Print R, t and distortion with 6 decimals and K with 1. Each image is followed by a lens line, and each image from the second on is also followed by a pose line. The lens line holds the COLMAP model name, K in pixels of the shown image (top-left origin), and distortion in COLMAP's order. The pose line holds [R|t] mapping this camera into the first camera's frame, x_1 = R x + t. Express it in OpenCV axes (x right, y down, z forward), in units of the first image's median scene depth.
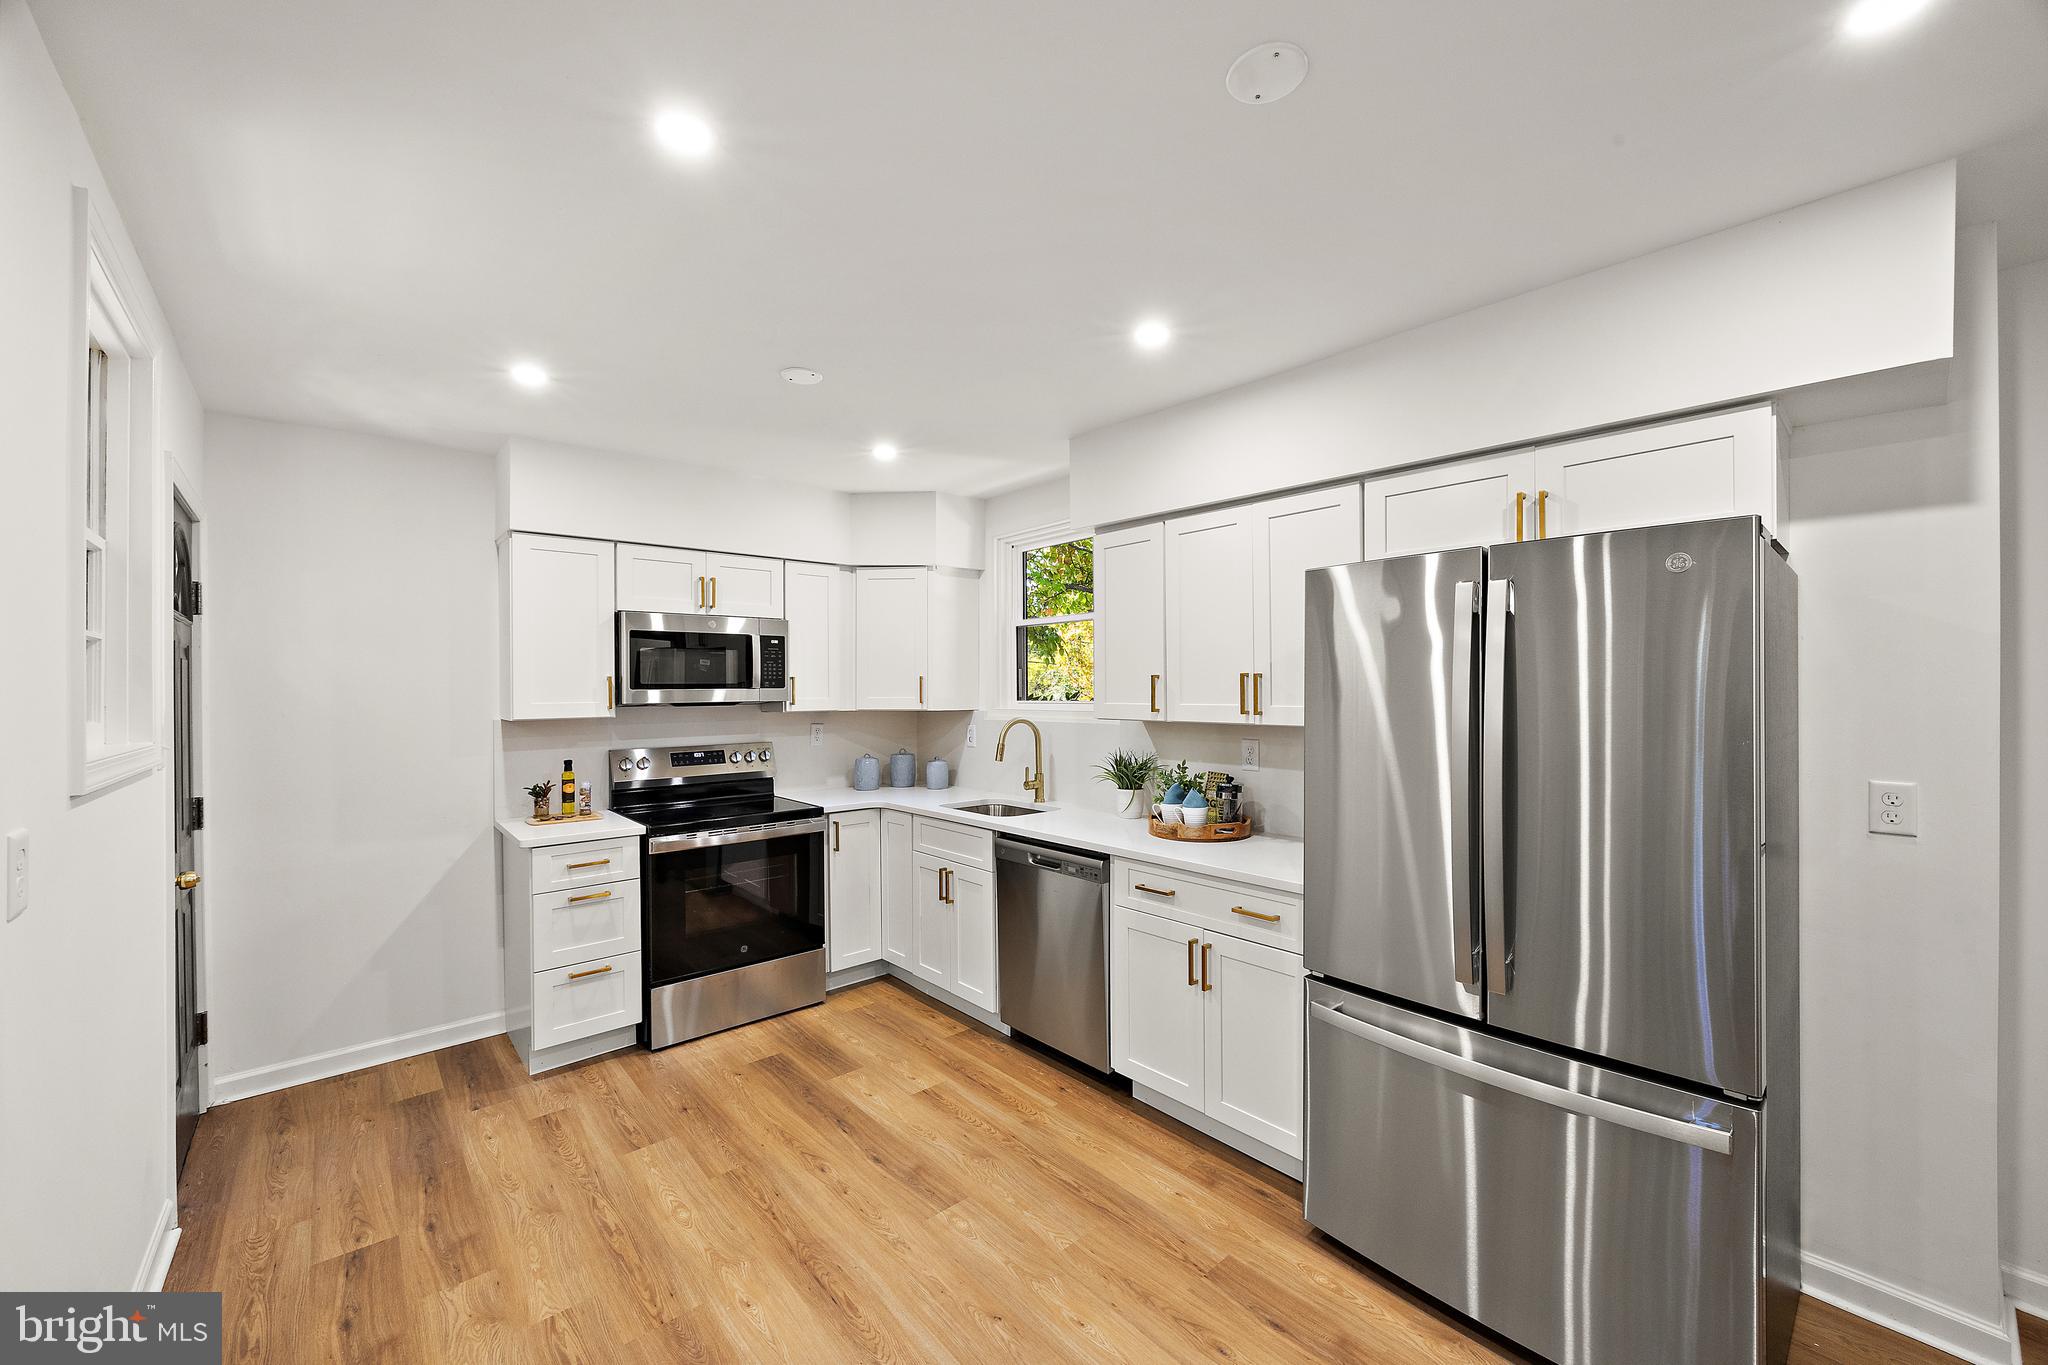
lens RADIAL K [[787.1, 0, 1029.2], [0, 787.1, 685.5], [0, 0, 1]] dist [-0.001366, -0.000202]
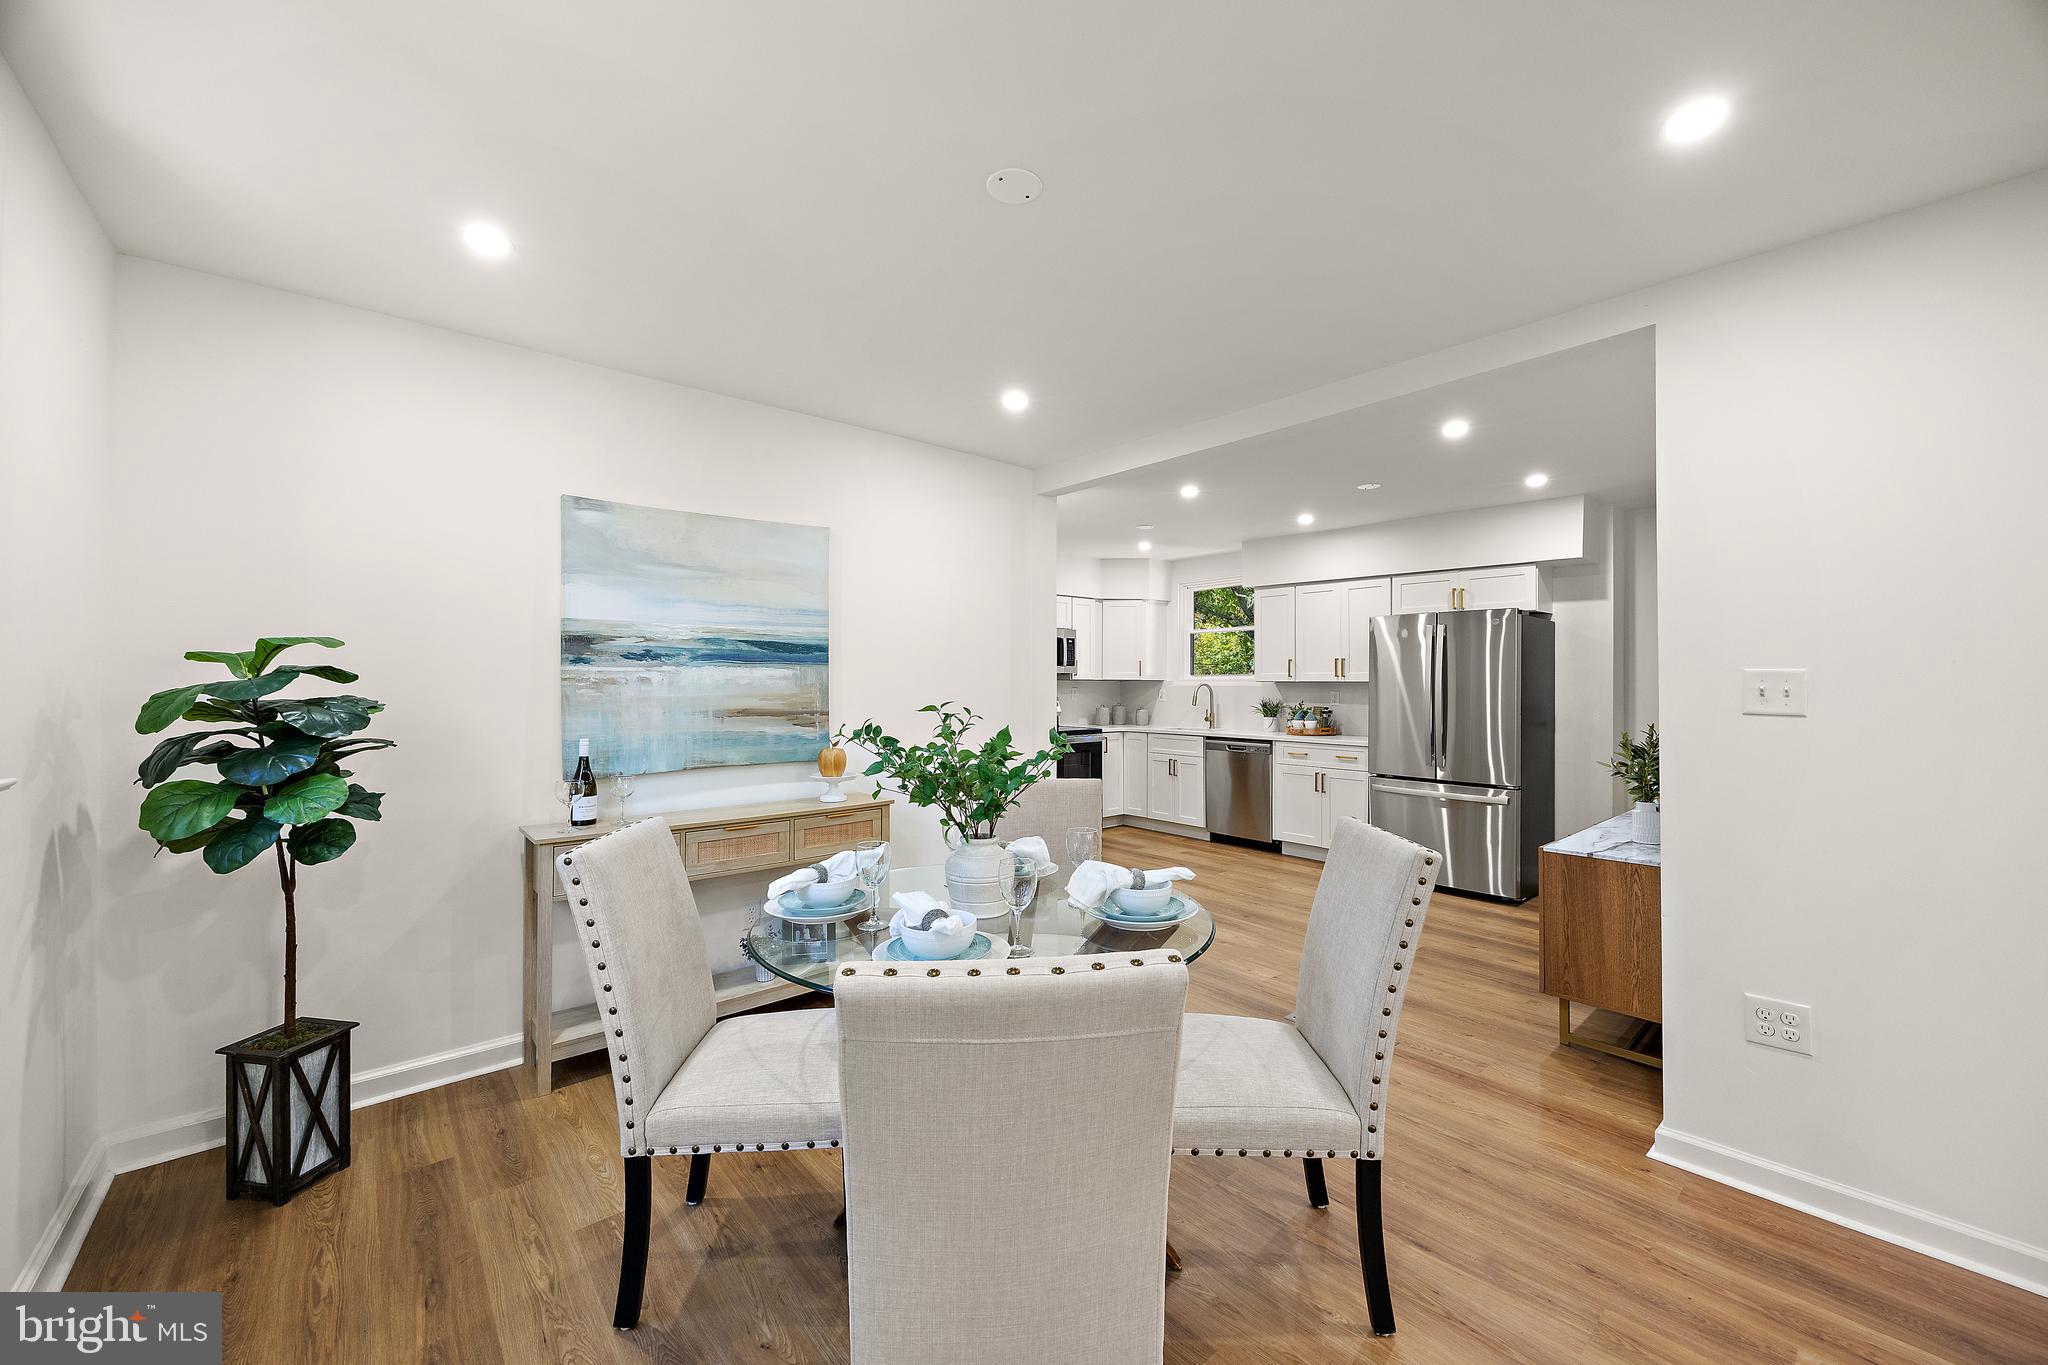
lens RADIAL K [[787.1, 0, 1030.0], [0, 787.1, 673.1], [0, 0, 1]] dist [-0.001366, -0.000202]
pose [[0.999957, 0.007553, -0.005457, -0.496546], [-0.007592, 0.999945, -0.007284, 0.041489], [0.005402, 0.007325, 0.999959, -1.049370]]
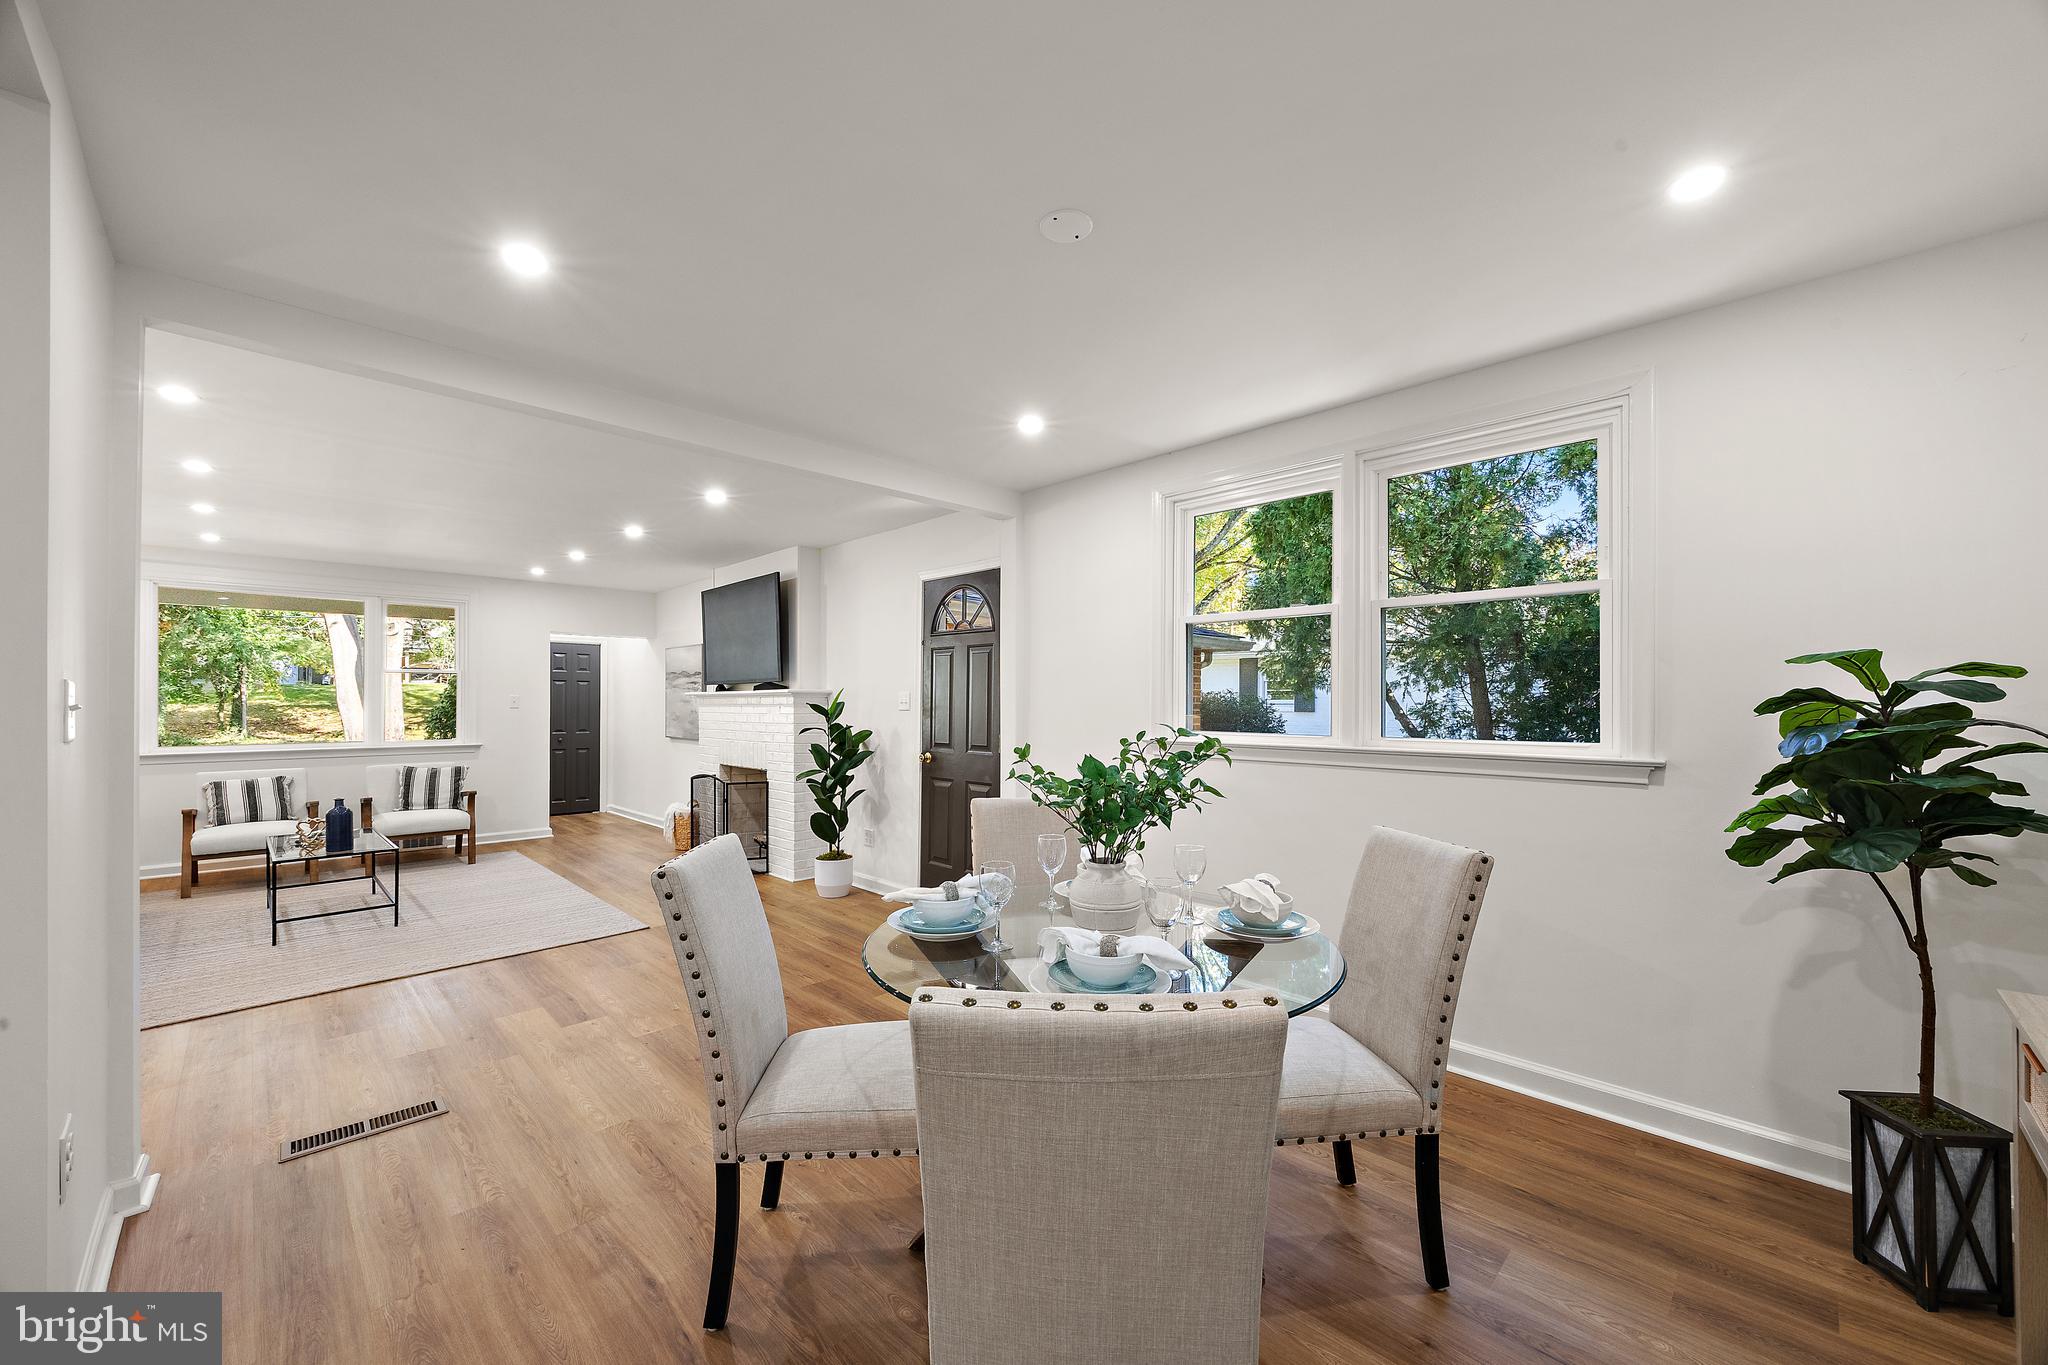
lens RADIAL K [[787.1, 0, 1017.3], [0, 787.1, 695.8], [0, 0, 1]] dist [-0.001366, -0.000202]
pose [[-0.998537, 0.006759, -0.053640, -0.439852], [0.007505, 0.999878, -0.013719, 0.049253], [0.053541, -0.014102, -0.998466, 0.144098]]
